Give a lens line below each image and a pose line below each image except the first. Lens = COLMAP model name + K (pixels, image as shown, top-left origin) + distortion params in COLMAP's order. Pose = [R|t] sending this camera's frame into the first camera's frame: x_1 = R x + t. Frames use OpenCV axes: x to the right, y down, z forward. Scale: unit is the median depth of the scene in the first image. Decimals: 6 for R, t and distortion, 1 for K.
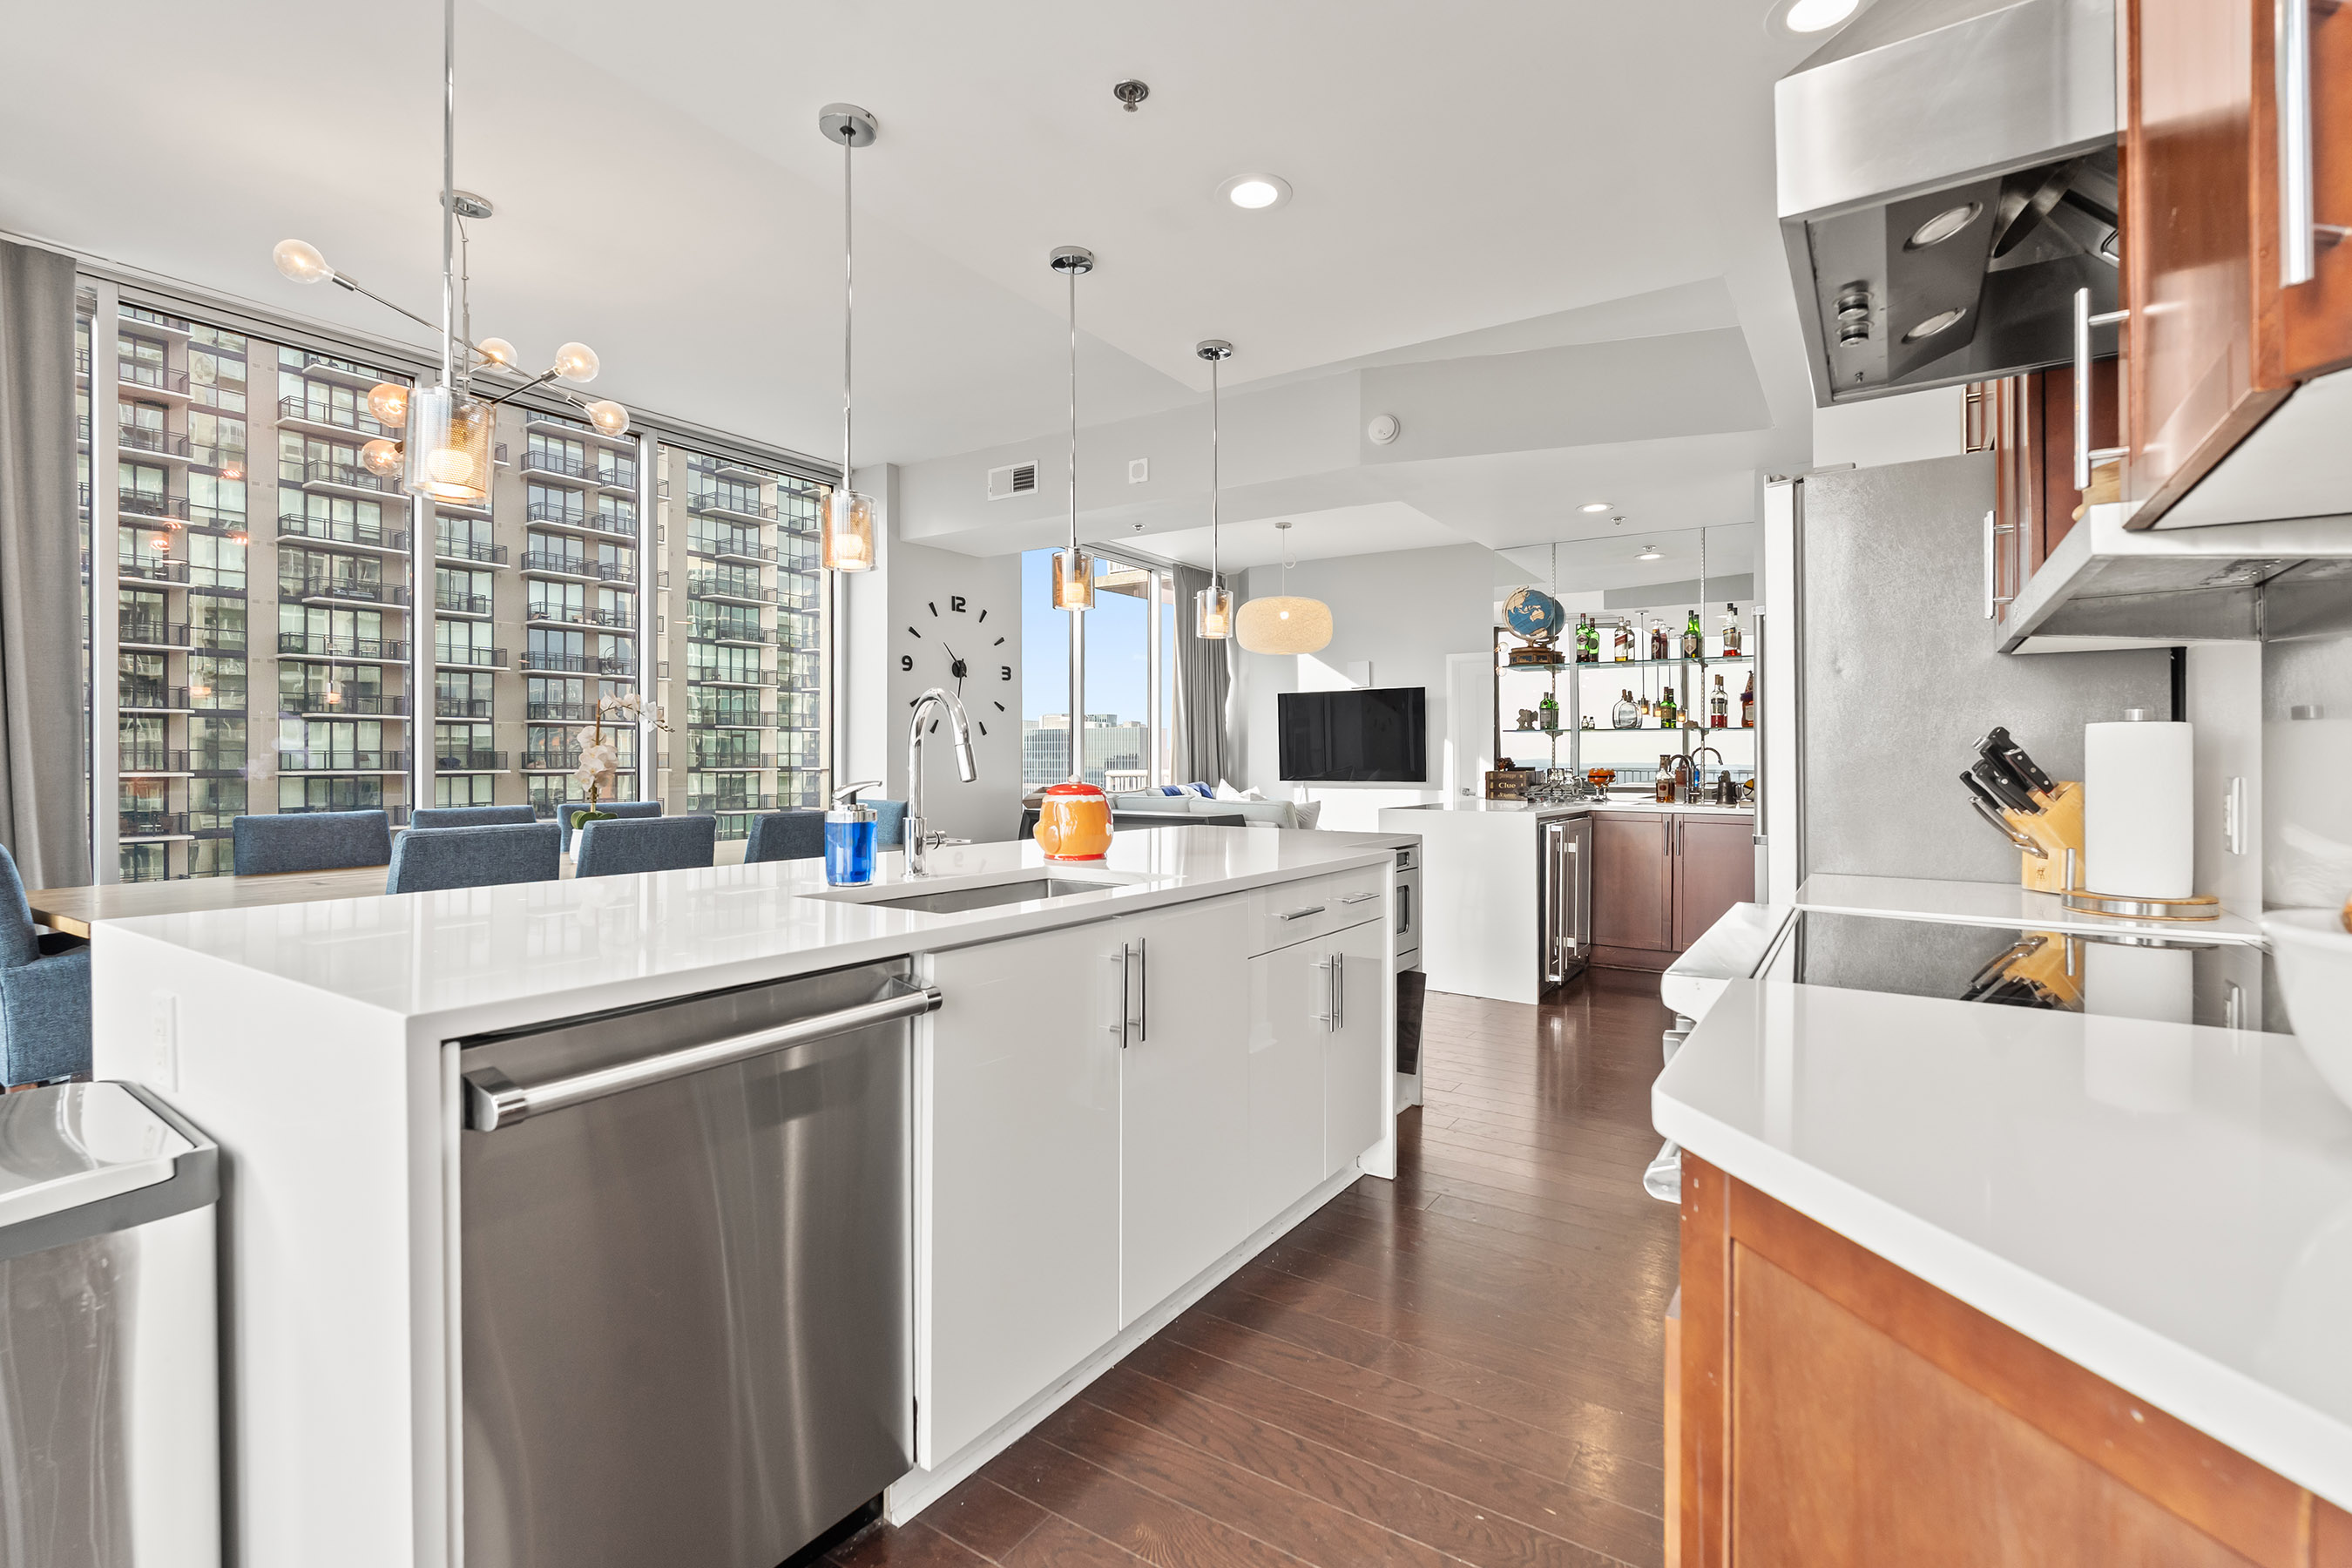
lens RADIAL K [[1052.3, 0, 1187.0], [0, 1052.3, 757.2], [0, 0, 1]] dist [-0.004009, 0.001584]
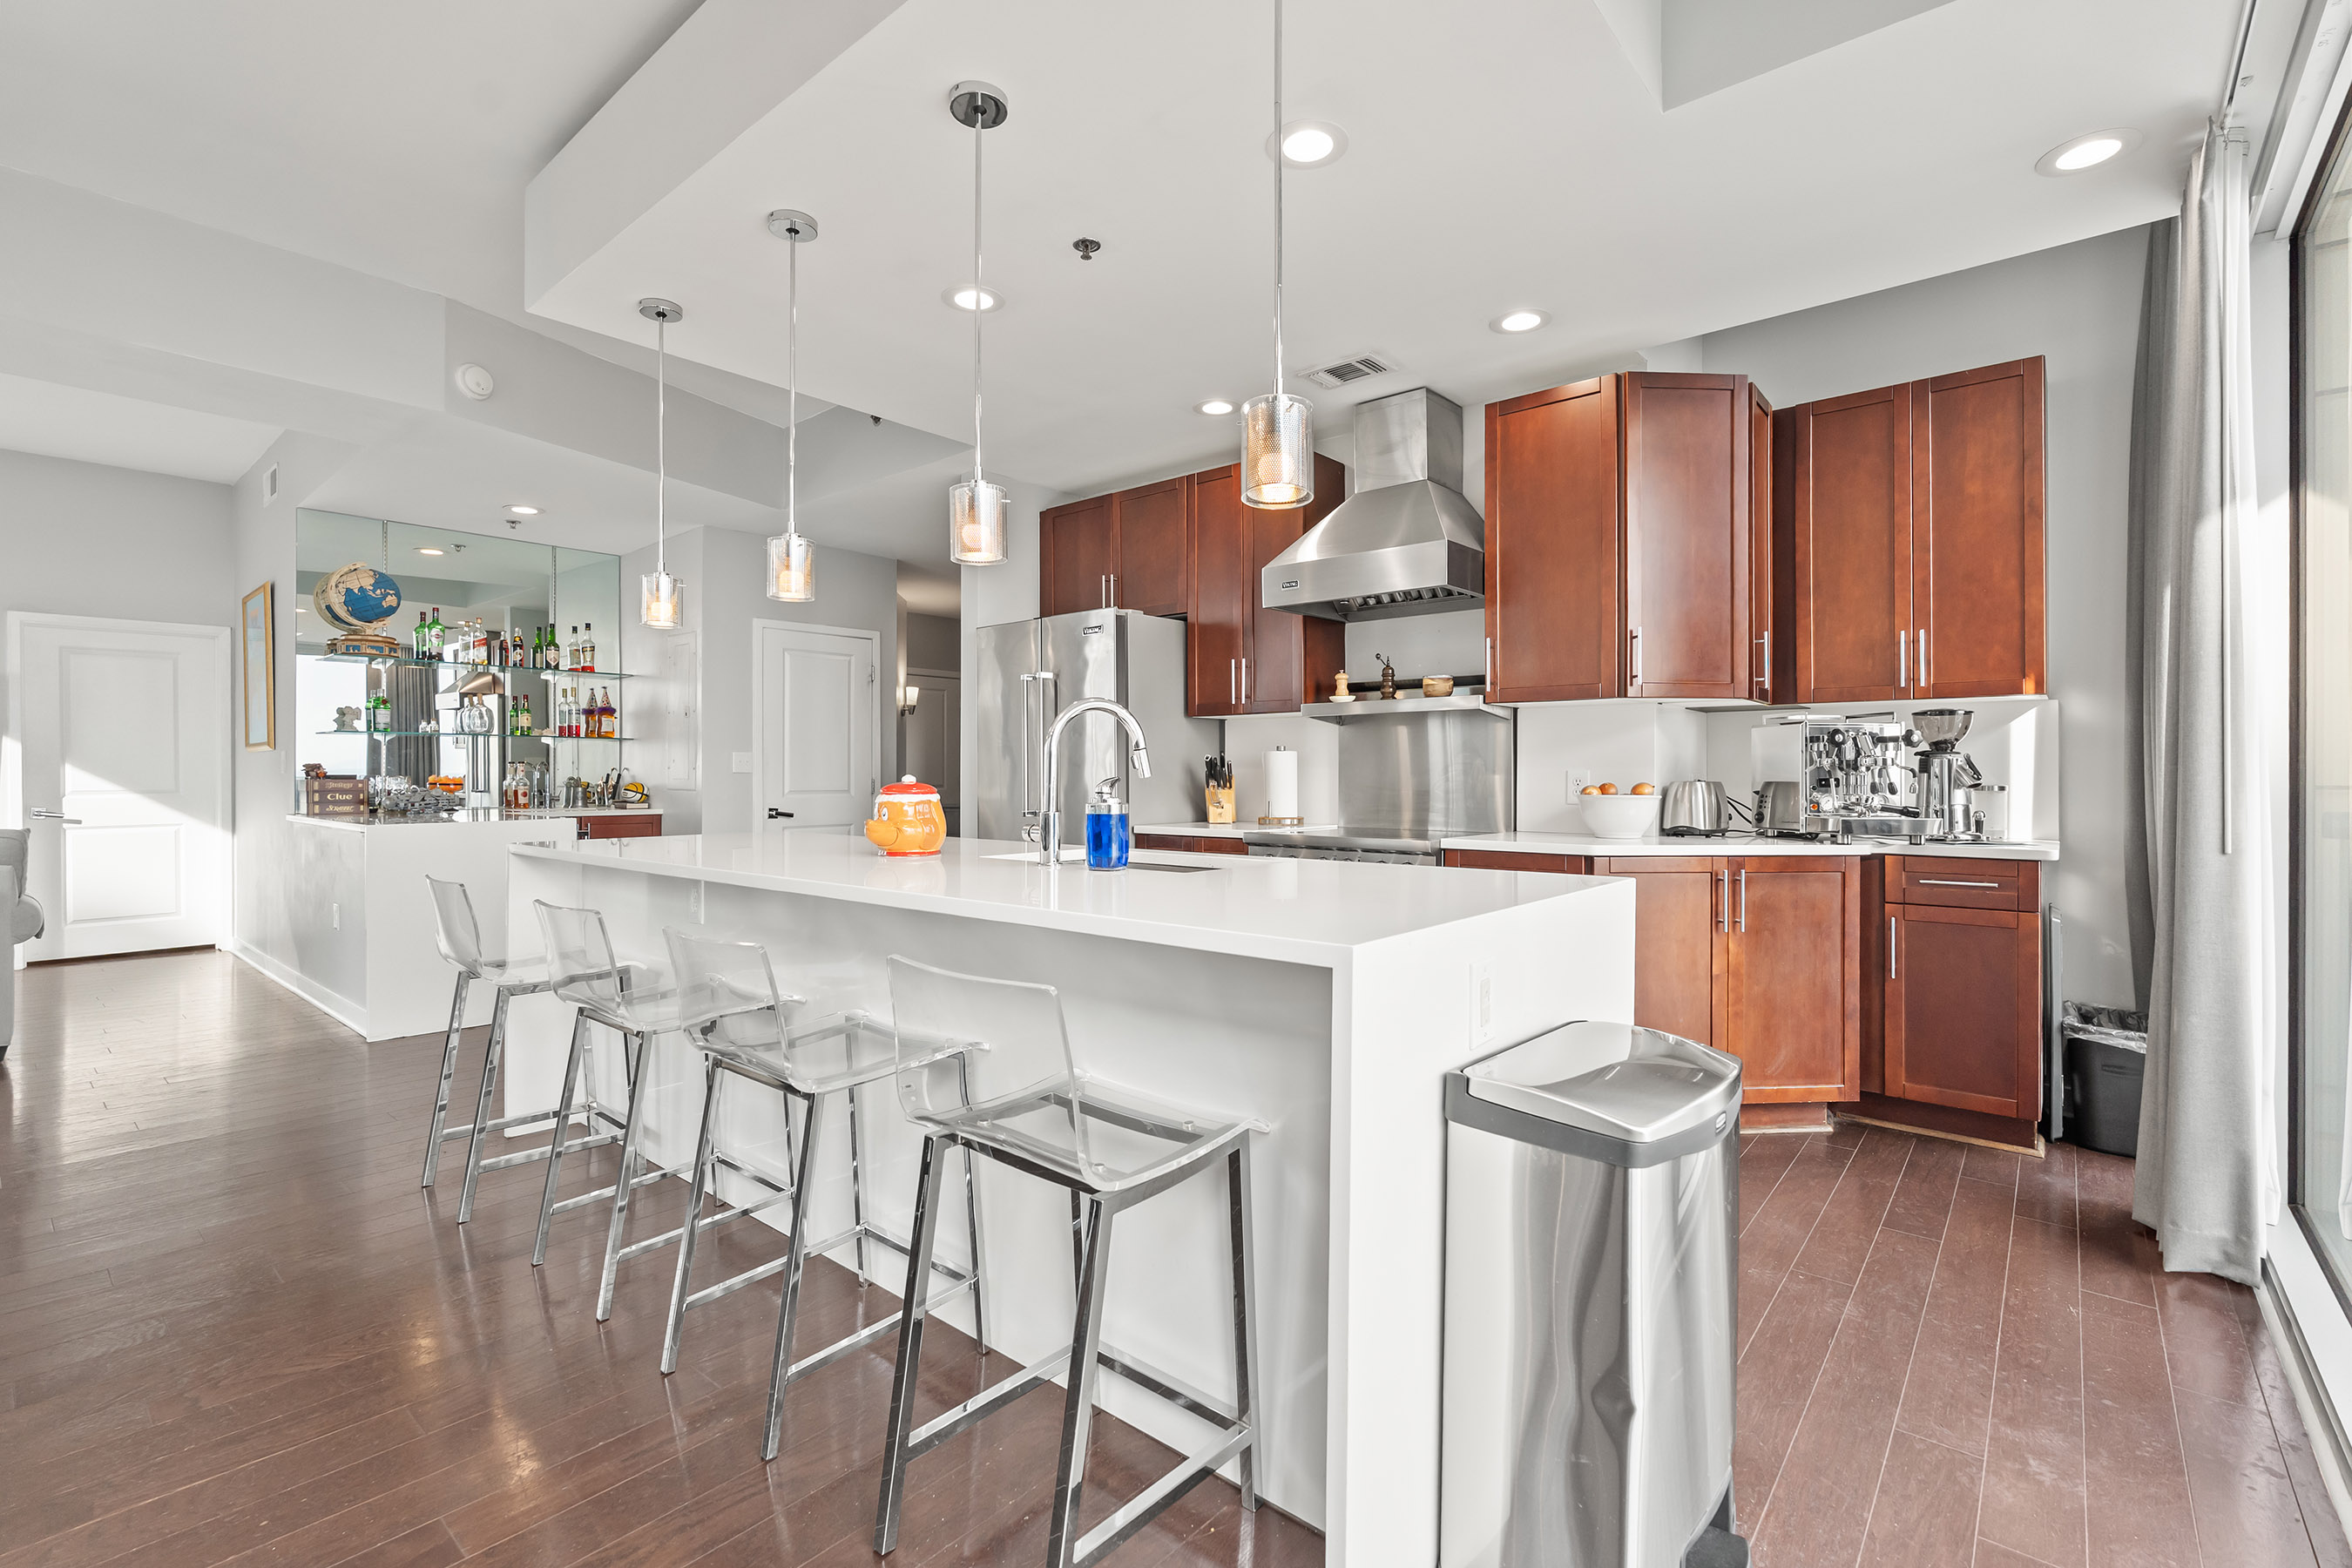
lens RADIAL K [[1052.3, 0, 1158.0], [0, 1052.3, 775.4], [0, 0, 1]] dist [-0.004009, 0.001584]
pose [[0.135129, -0.002655, 0.990825, -0.343823], [-0.002999, 0.999991, 0.003089, 0.003959], [-0.990824, -0.003389, 0.135119, 0.191090]]
